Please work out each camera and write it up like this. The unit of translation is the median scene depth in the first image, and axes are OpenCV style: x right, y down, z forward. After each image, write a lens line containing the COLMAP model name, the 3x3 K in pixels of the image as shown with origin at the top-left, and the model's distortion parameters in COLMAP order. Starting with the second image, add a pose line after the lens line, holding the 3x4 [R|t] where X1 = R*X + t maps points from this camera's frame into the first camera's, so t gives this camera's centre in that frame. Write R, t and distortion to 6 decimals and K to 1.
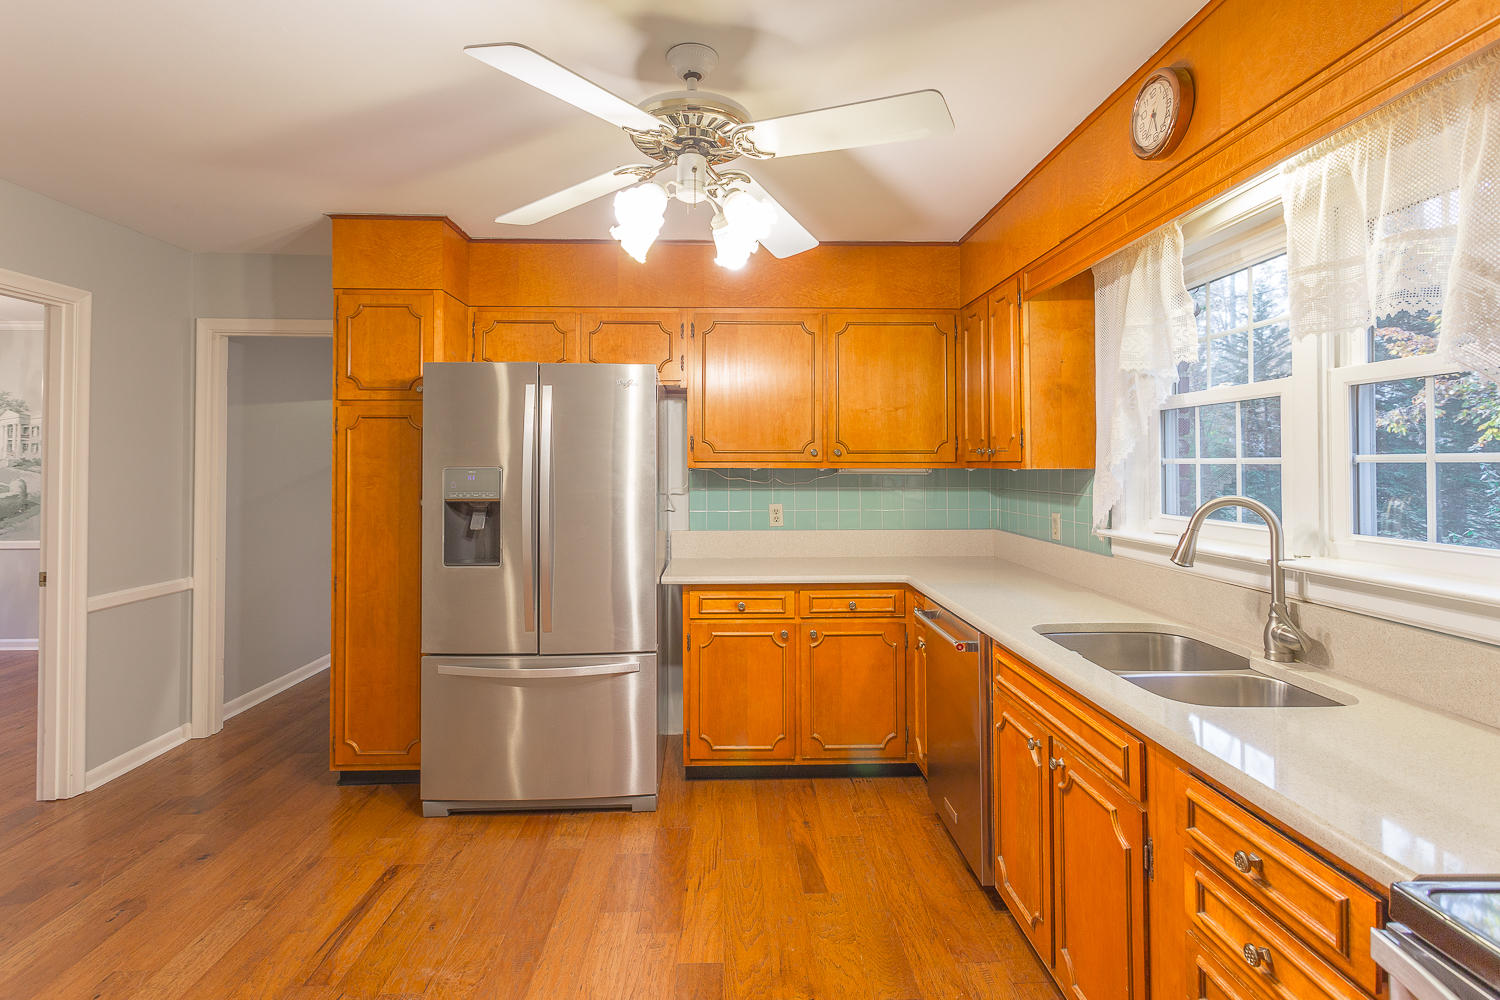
lens RADIAL K [[729.0, 0, 746.7], [0, 729.0, 449.9], [0, 0, 1]] dist [-0.000364, 0.000298]
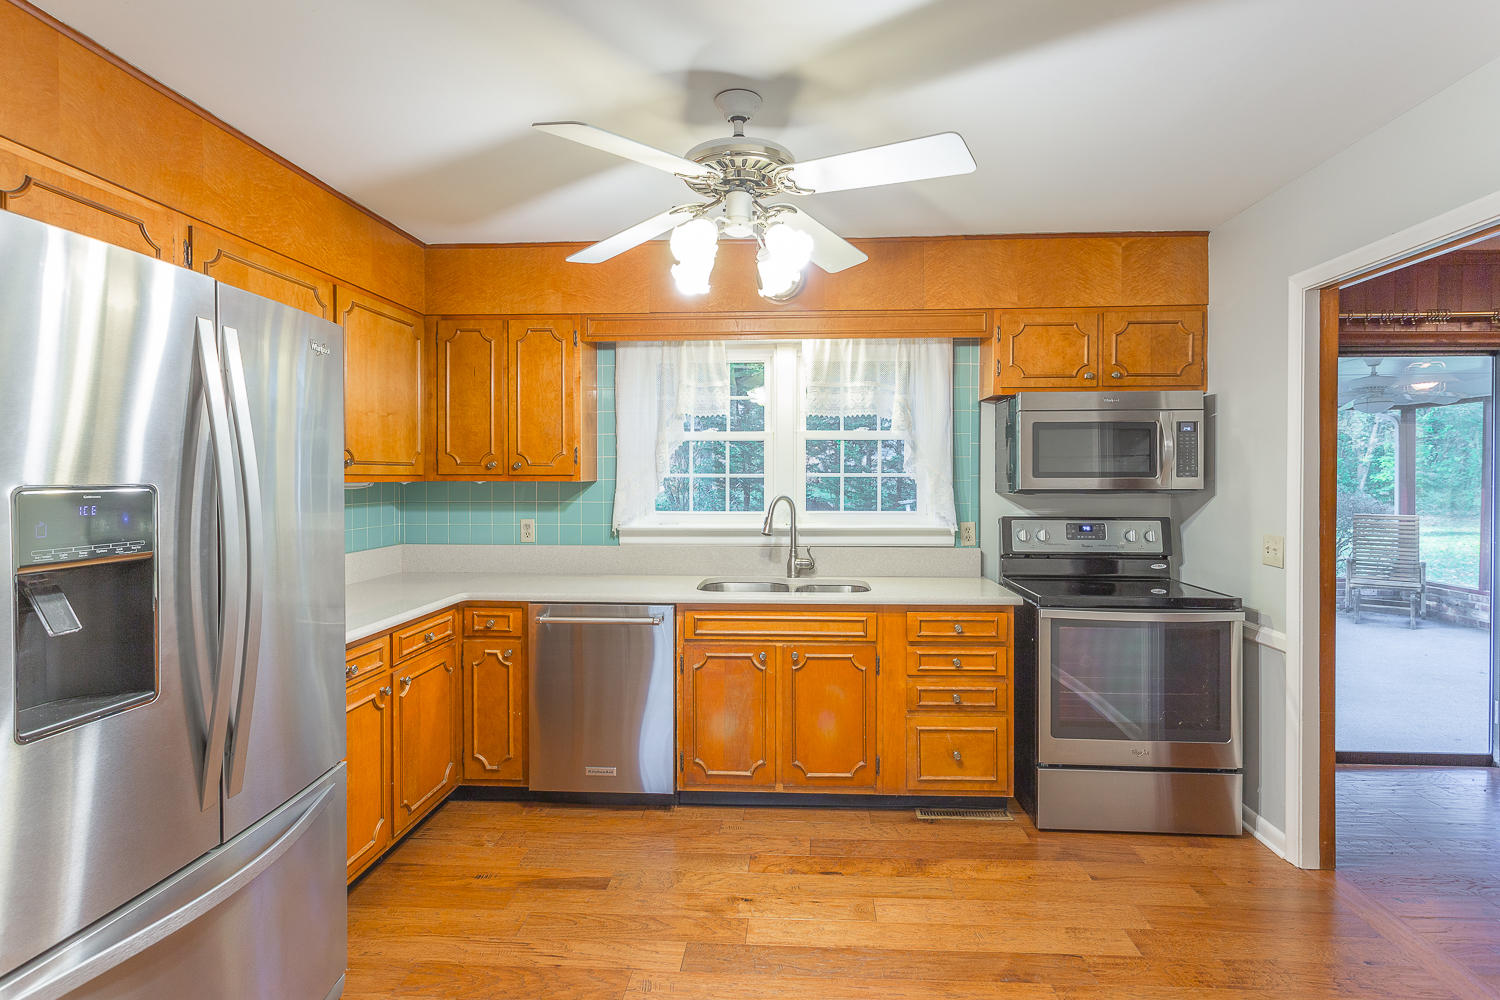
lens RADIAL K [[722.0, 0, 771.1], [0, 722.0, 482.6], [0, 0, 1]] dist [-0.001643, 0.000947]
pose [[0.075017, -0.007385, 0.997155, -0.714213], [-0.020146, 0.999757, 0.008920, 0.010365], [-0.996979, -0.020758, 0.074850, 0.539343]]
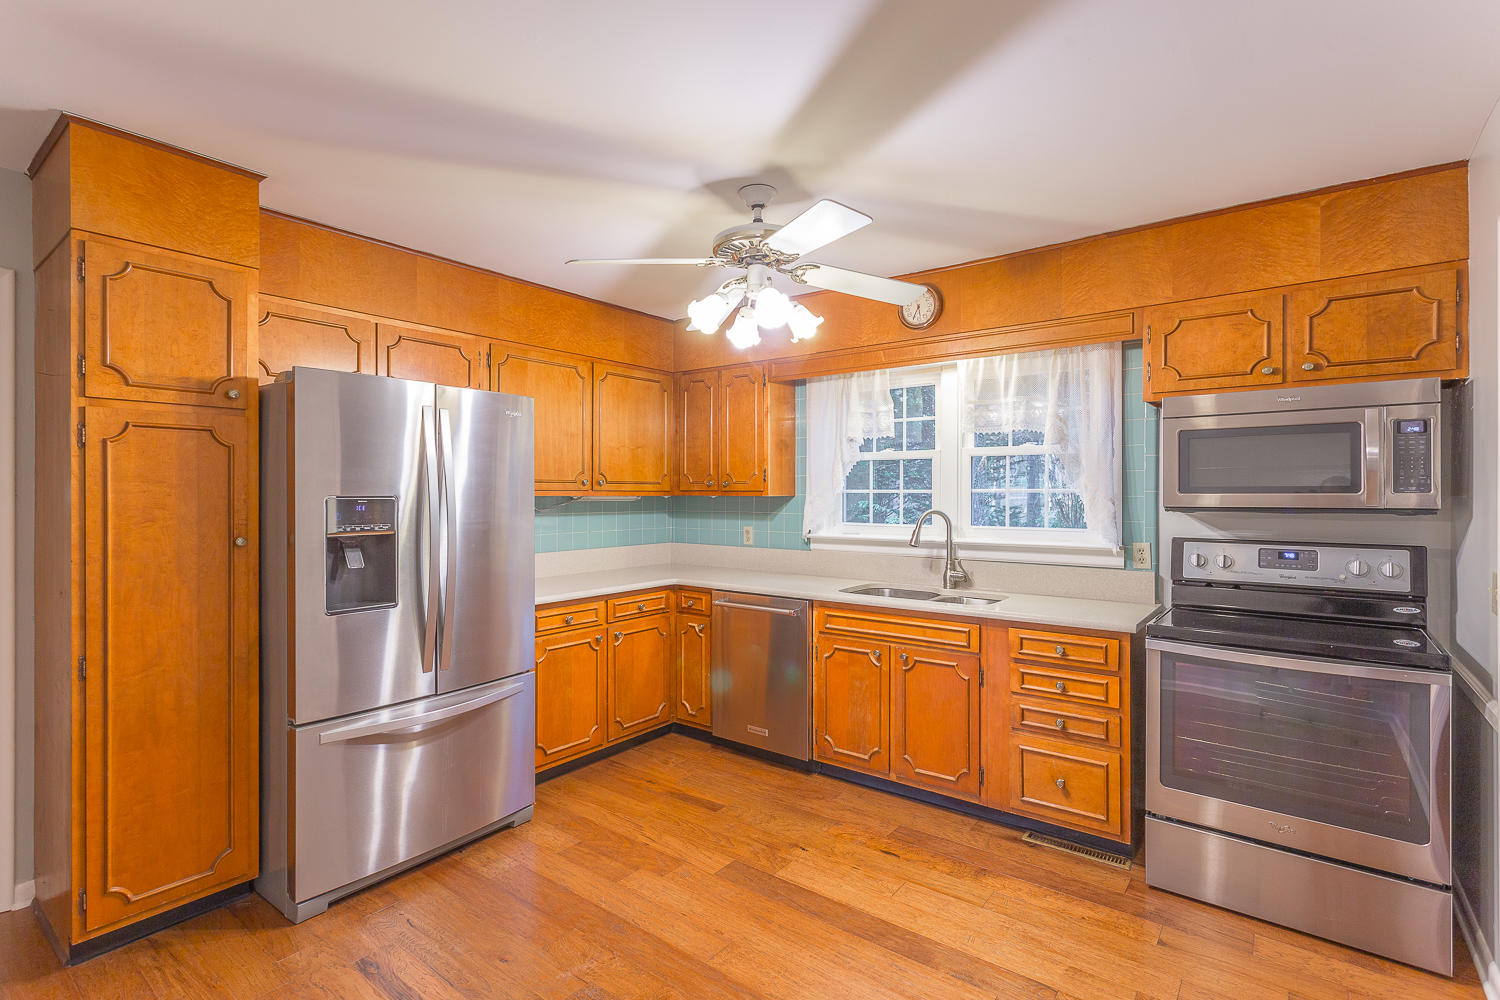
lens RADIAL K [[711.1, 0, 751.3], [0, 711.1, 492.4], [0, 0, 1]] dist [-0.000352, 0.001529]
pose [[0.628799, 0.001374, 0.777567, -0.693255], [-0.016481, 0.999797, 0.011561, 0.002370], [-0.777393, -0.020084, 0.628694, 0.105045]]
